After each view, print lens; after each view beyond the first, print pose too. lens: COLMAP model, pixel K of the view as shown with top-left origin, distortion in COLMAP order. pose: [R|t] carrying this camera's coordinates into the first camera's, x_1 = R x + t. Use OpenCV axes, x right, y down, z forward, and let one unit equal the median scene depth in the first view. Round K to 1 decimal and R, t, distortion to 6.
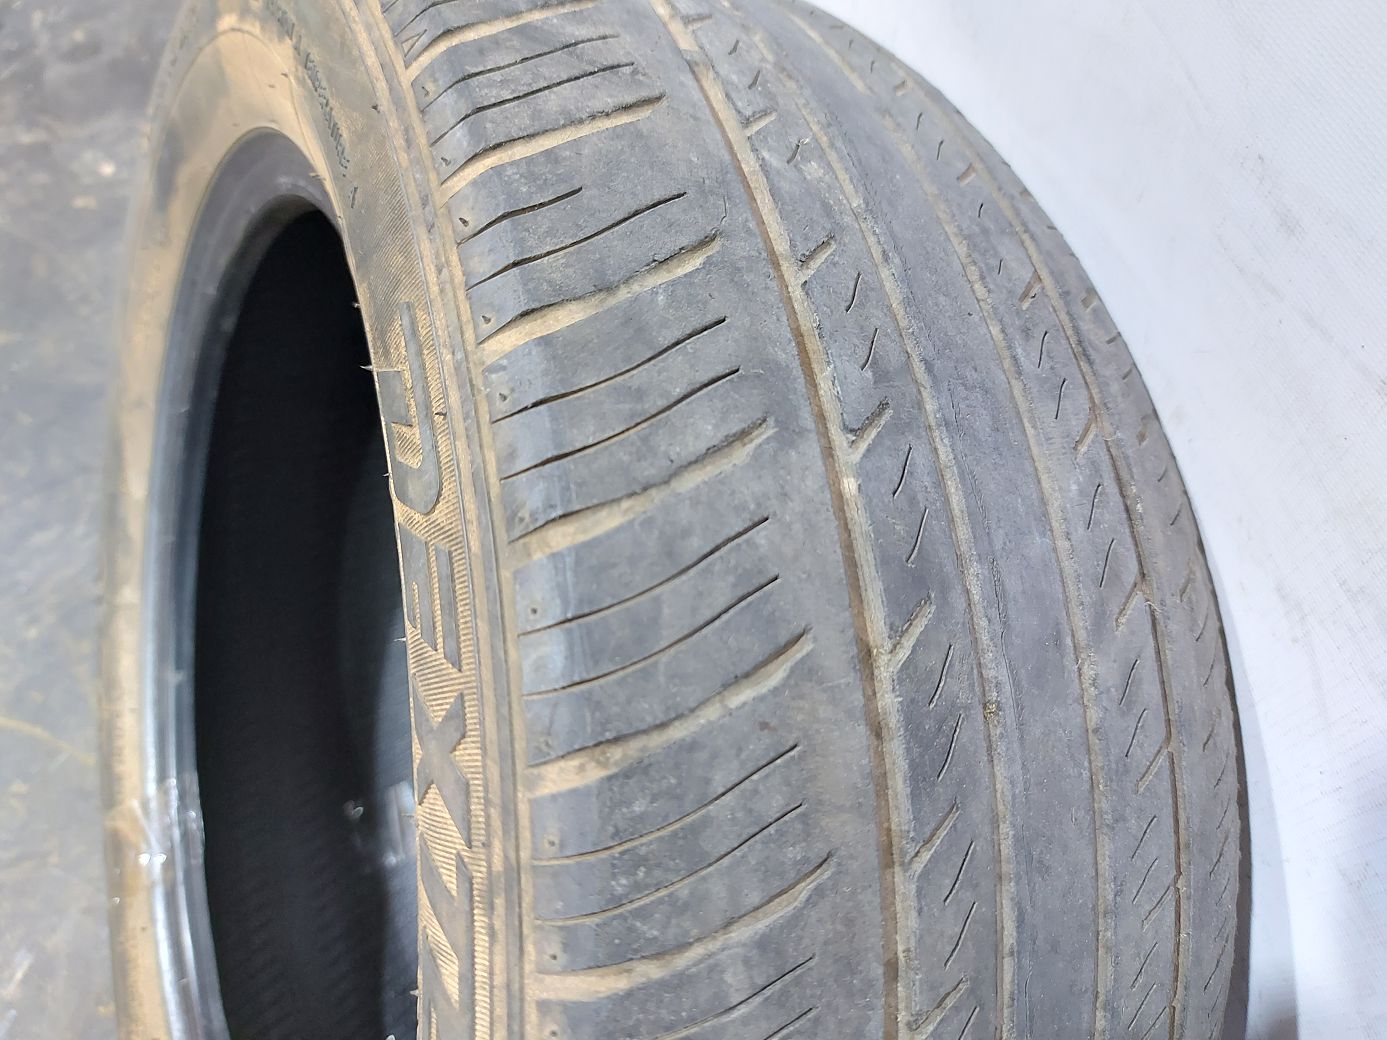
lens RADIAL K [[974.0, 0, 687.8], [0, 974.0, 508.8], [0, 0, 1]] dist [0.043651, -0.055992]
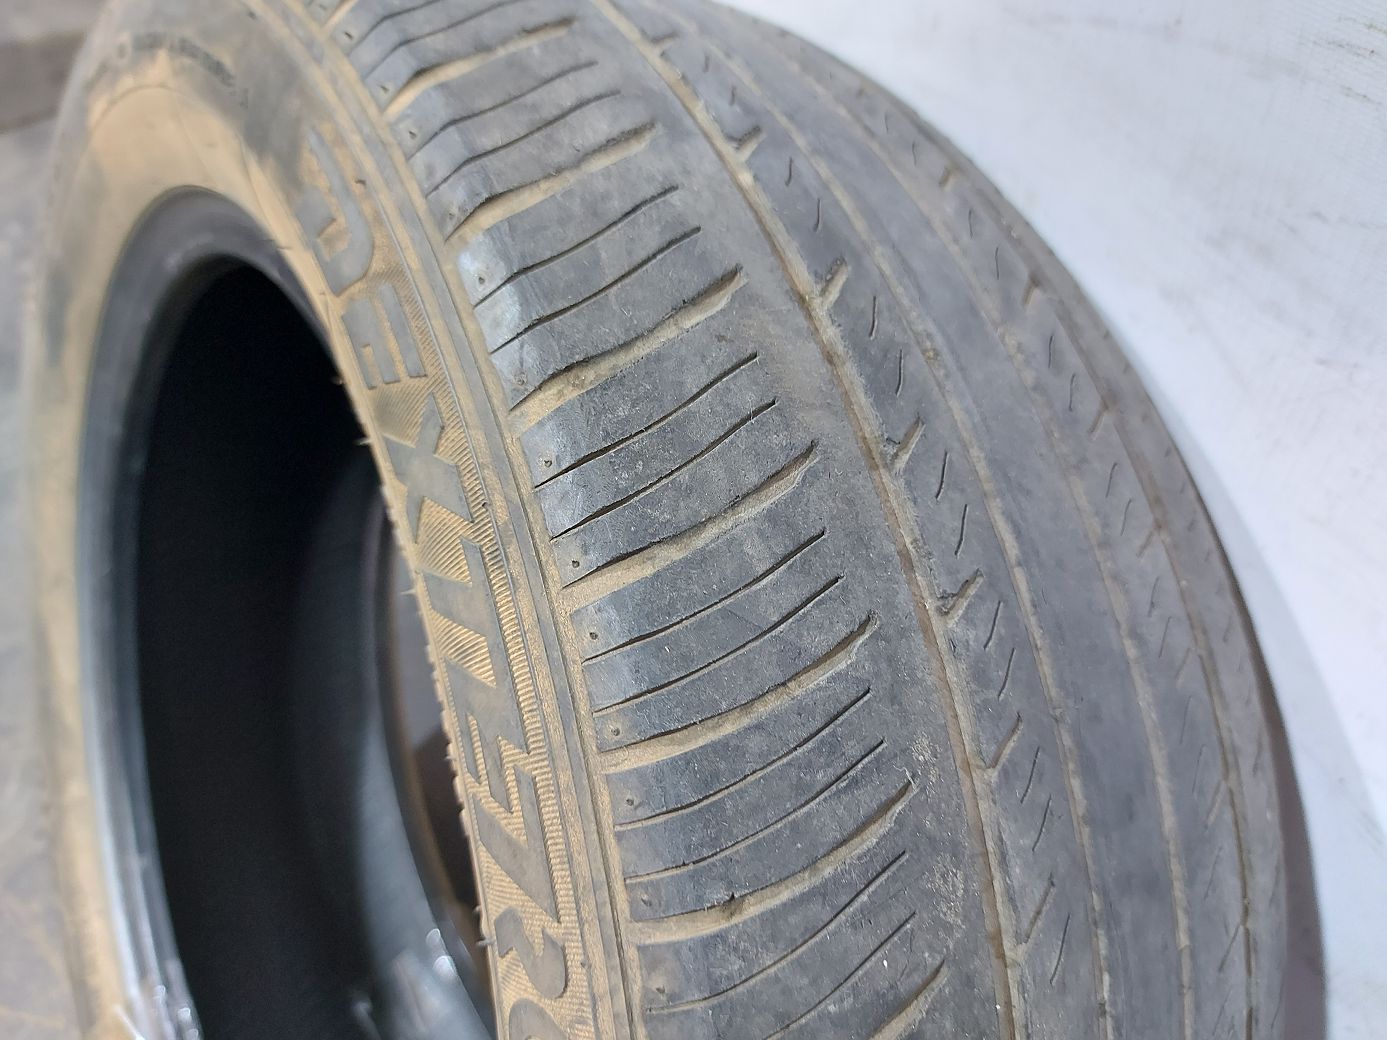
lens RADIAL K [[974.0, 0, 682.4], [0, 974.0, 463.3], [0, 0, 1]] dist [0.043651, -0.055992]
pose [[0.966070, -0.242394, 0.089187, -0.085716], [0.254956, 0.950204, -0.179193, 0.510904], [-0.041311, 0.195852, 0.979763, -0.008367]]
